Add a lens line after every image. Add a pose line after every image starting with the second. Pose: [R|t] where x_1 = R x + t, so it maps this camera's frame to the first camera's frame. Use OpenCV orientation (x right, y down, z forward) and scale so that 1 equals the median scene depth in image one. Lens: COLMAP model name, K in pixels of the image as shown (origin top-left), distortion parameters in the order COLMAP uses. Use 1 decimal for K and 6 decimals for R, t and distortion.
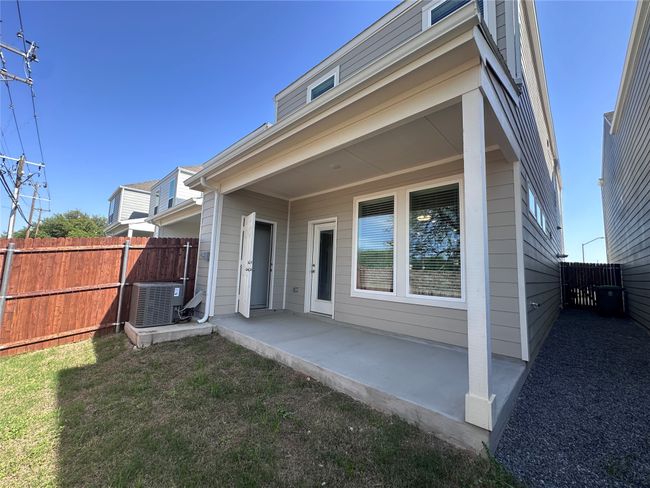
lens RADIAL K [[261.4, 0, 324.9], [0, 261.4, 243.8], [0, 0, 1]] dist [0.001013, 0.000267]
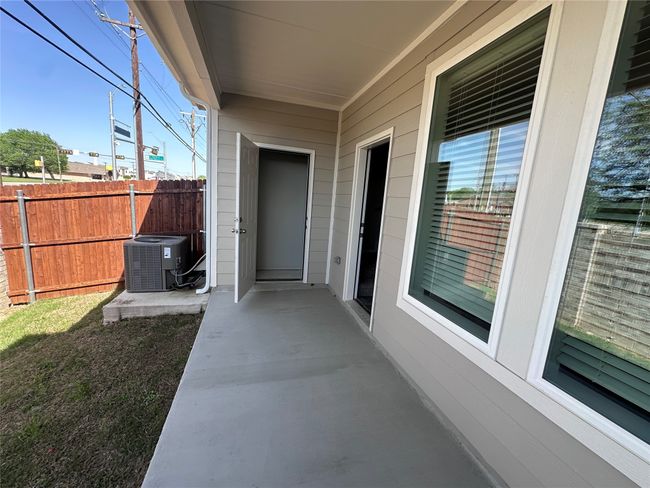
lens RADIAL K [[261.4, 0, 325.1], [0, 261.4, 242.5], [0, 0, 1]] dist [0.001013, 0.000267]
pose [[0.862936, 0.106001, -0.494069, 0.222817], [0.014492, 0.972156, 0.233885, -0.020259], [0.505105, -0.208989, 0.837373, 0.613028]]
